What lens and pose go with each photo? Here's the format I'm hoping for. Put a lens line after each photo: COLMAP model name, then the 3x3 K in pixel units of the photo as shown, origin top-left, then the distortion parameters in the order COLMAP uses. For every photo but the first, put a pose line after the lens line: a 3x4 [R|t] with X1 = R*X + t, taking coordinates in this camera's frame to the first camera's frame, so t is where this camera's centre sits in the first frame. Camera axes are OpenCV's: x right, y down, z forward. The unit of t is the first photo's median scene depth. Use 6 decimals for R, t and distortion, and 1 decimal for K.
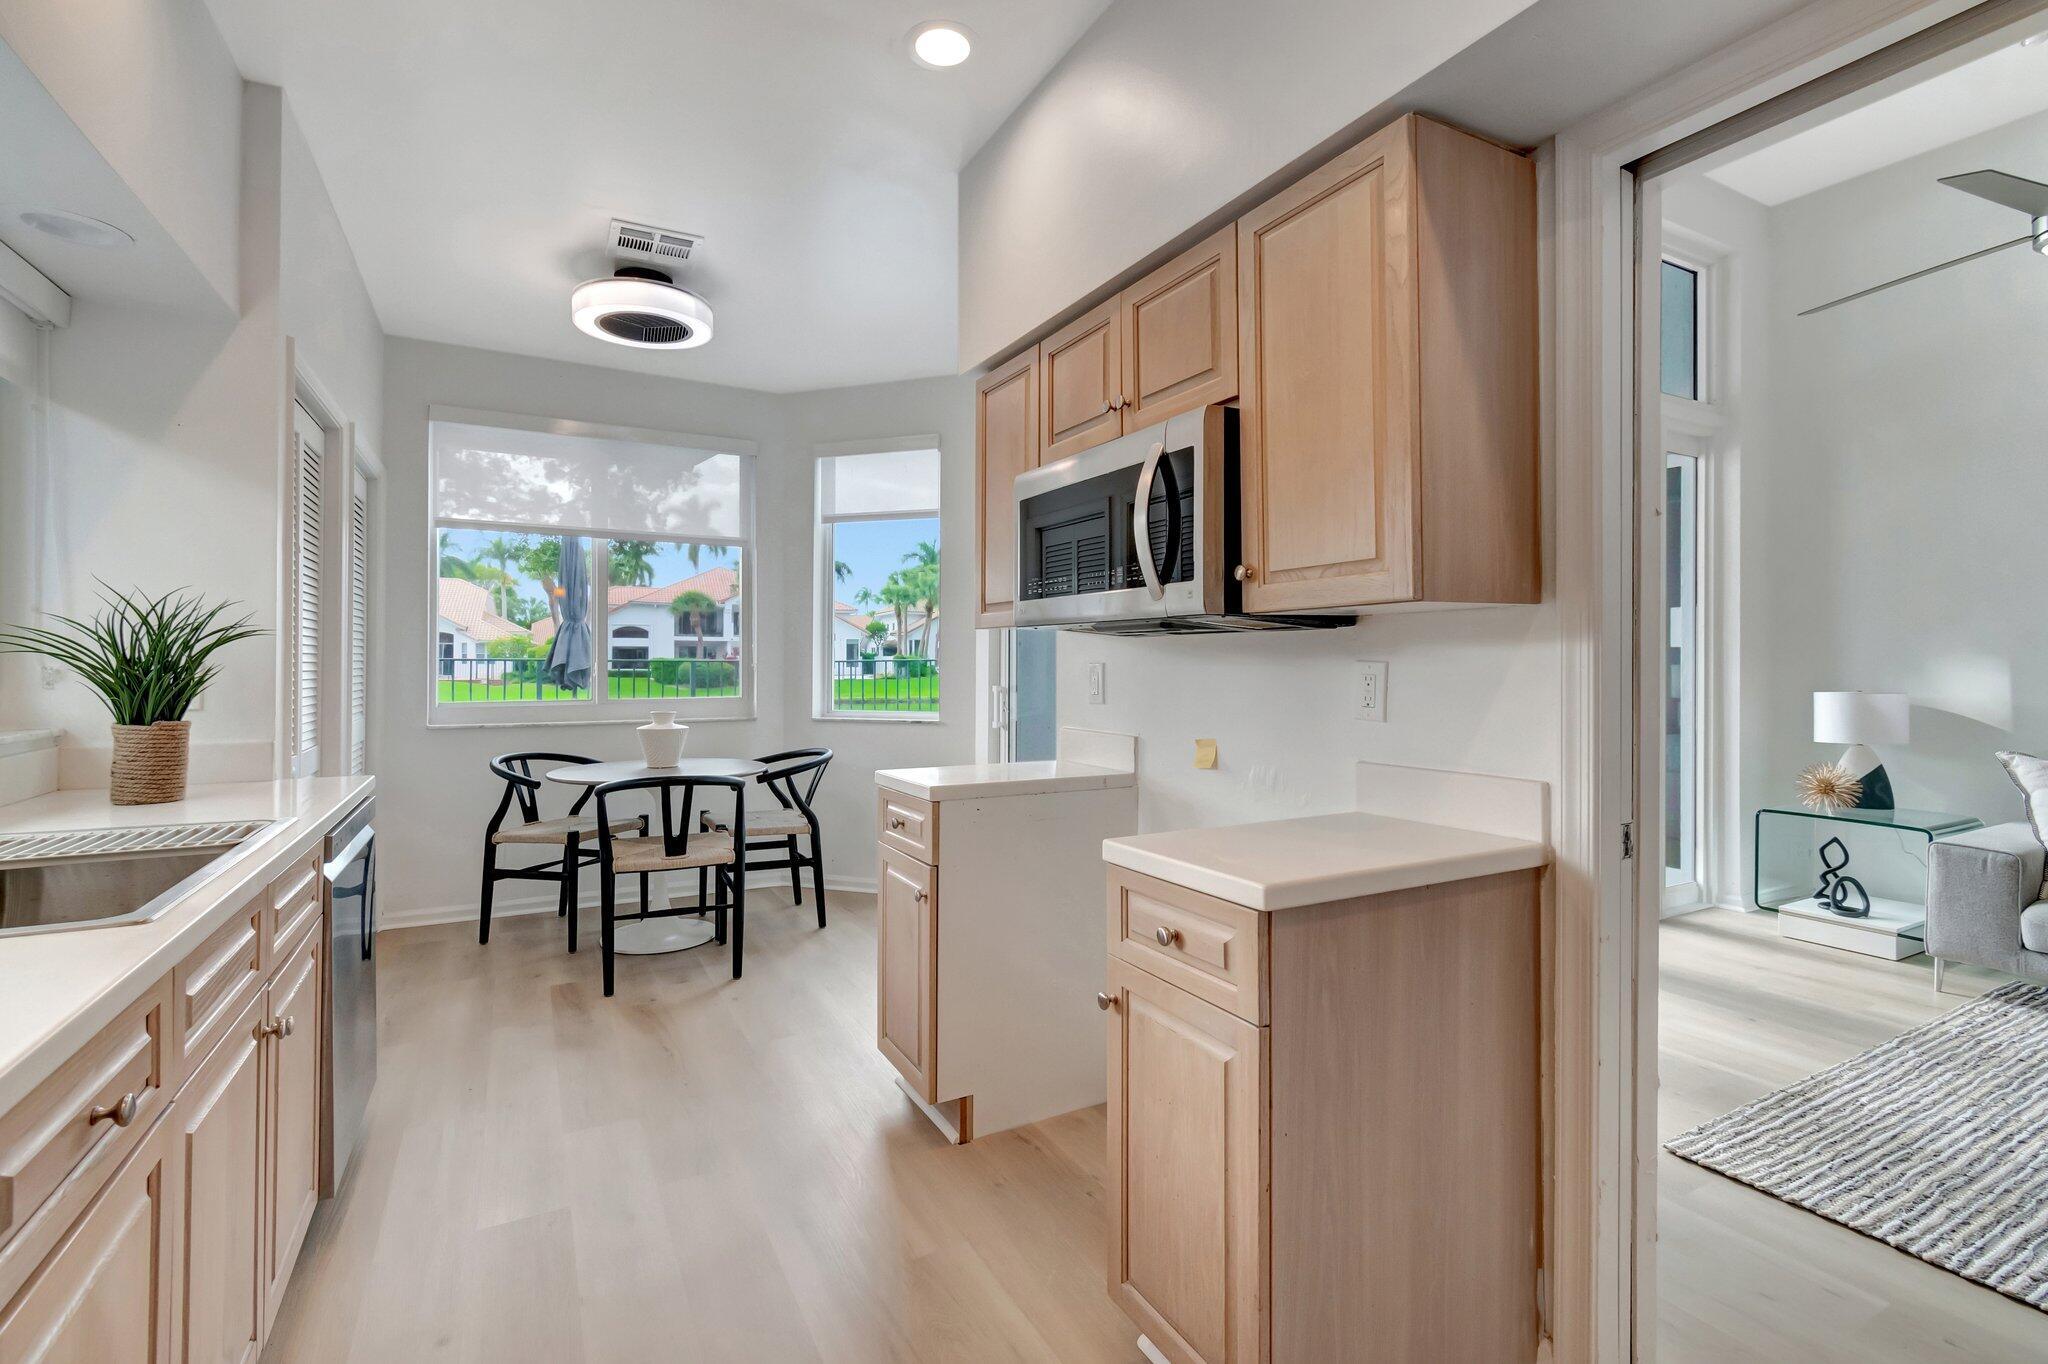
lens RADIAL K [[914.5, 0, 1023.9], [0, 914.5, 666.8], [0, 0, 1]] dist [-0.000061, 0.001100]
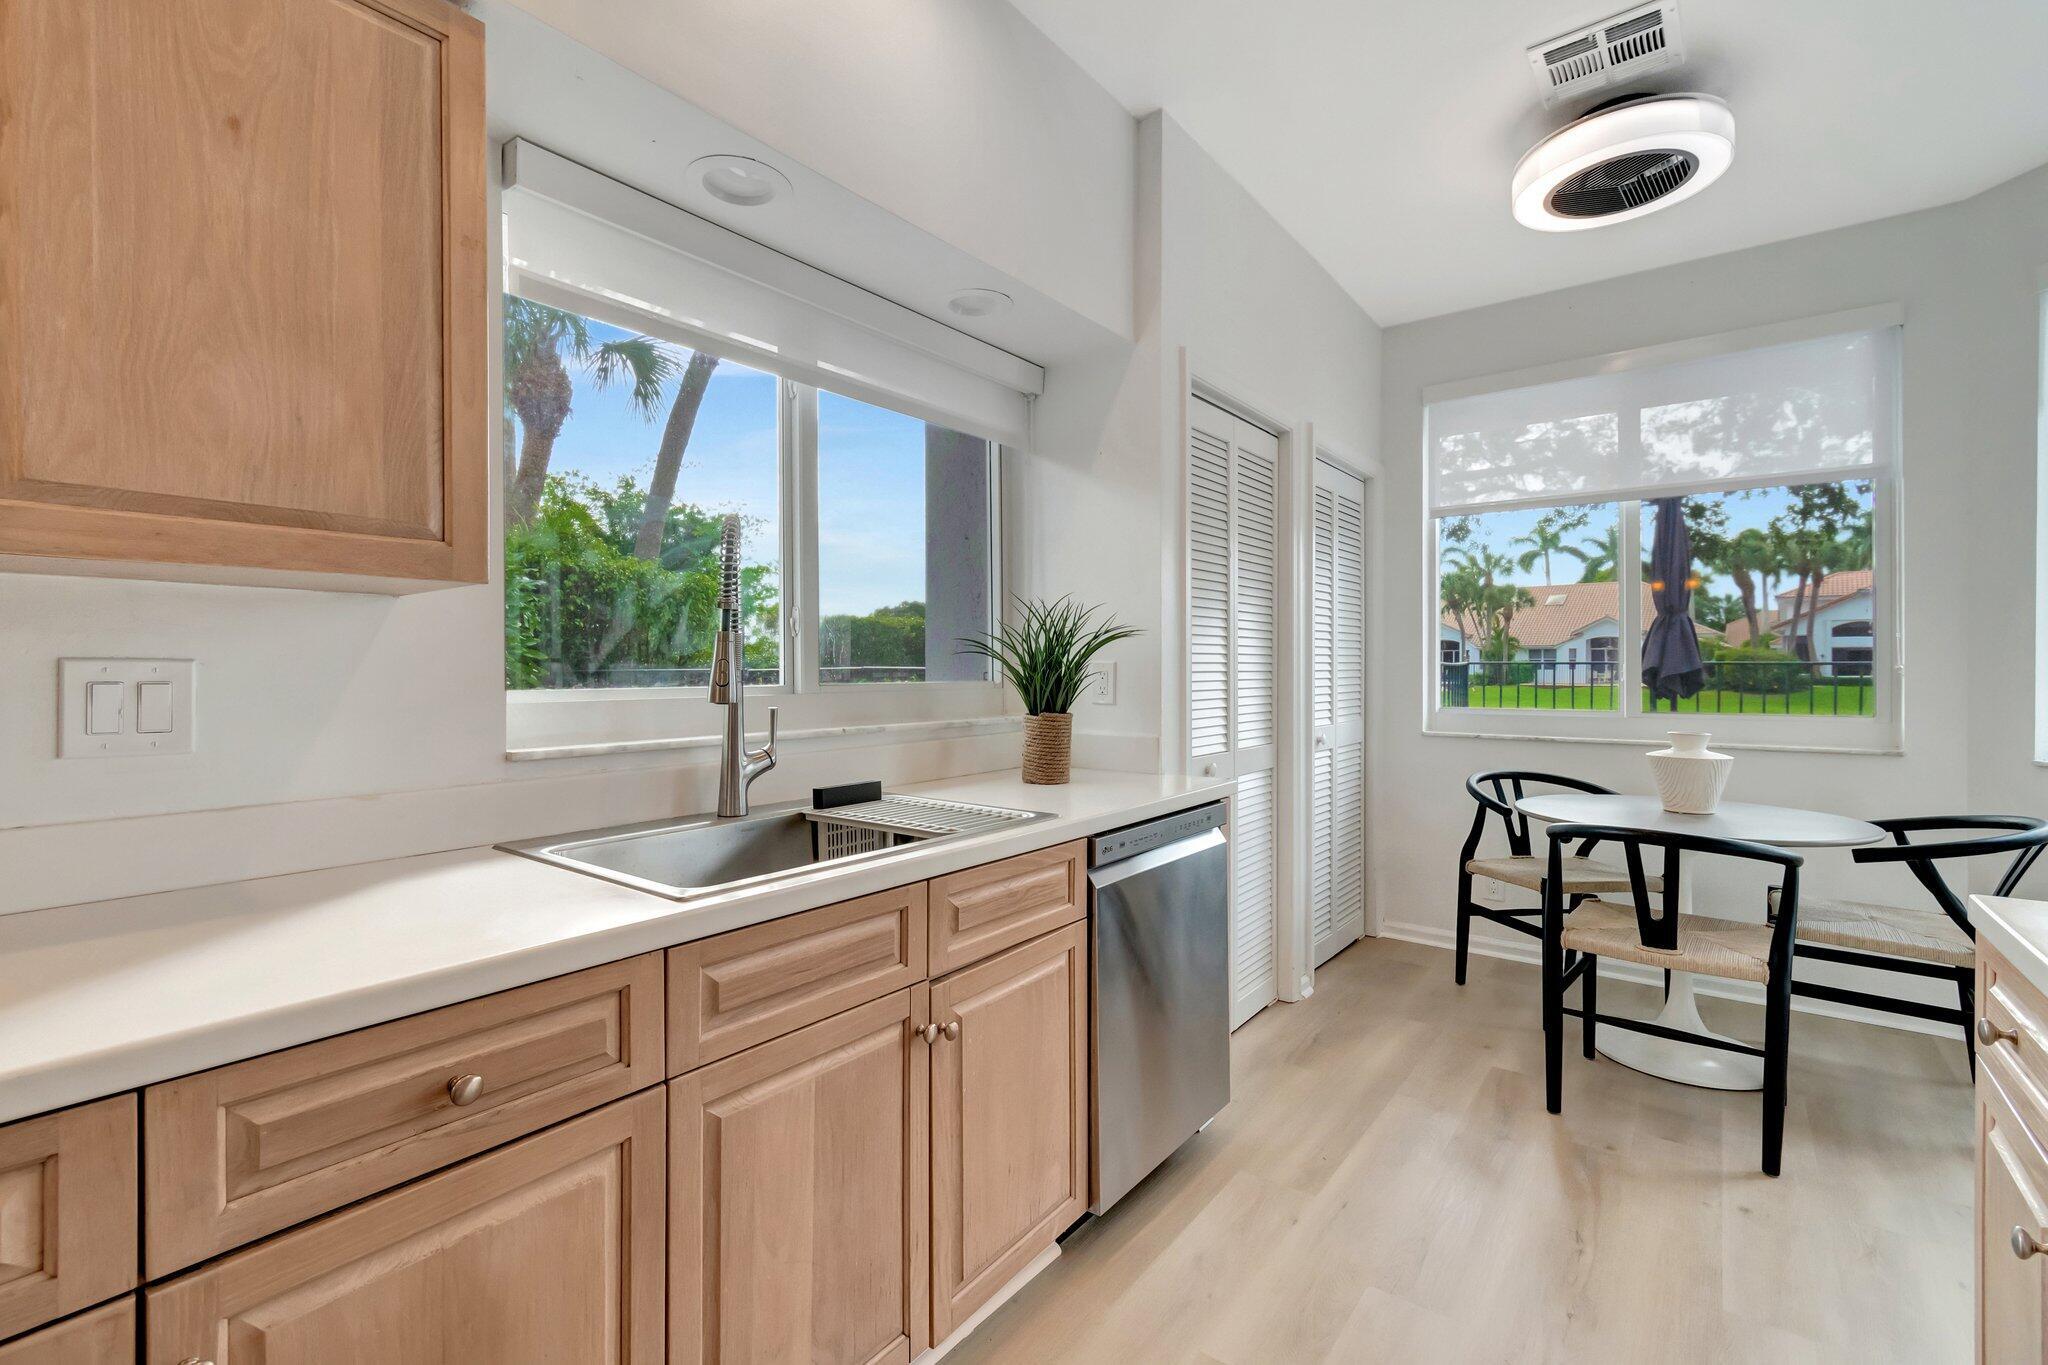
lens RADIAL K [[914.5, 0, 1002.6], [0, 914.5, 671.1], [0, 0, 1]] dist [-0.000061, 0.001100]
pose [[0.394679, -0.000551, -0.918819, 0.041712], [-0.001576, 0.999998, -0.001277, 0.004408], [0.918818, 0.001952, 0.394677, 0.253039]]
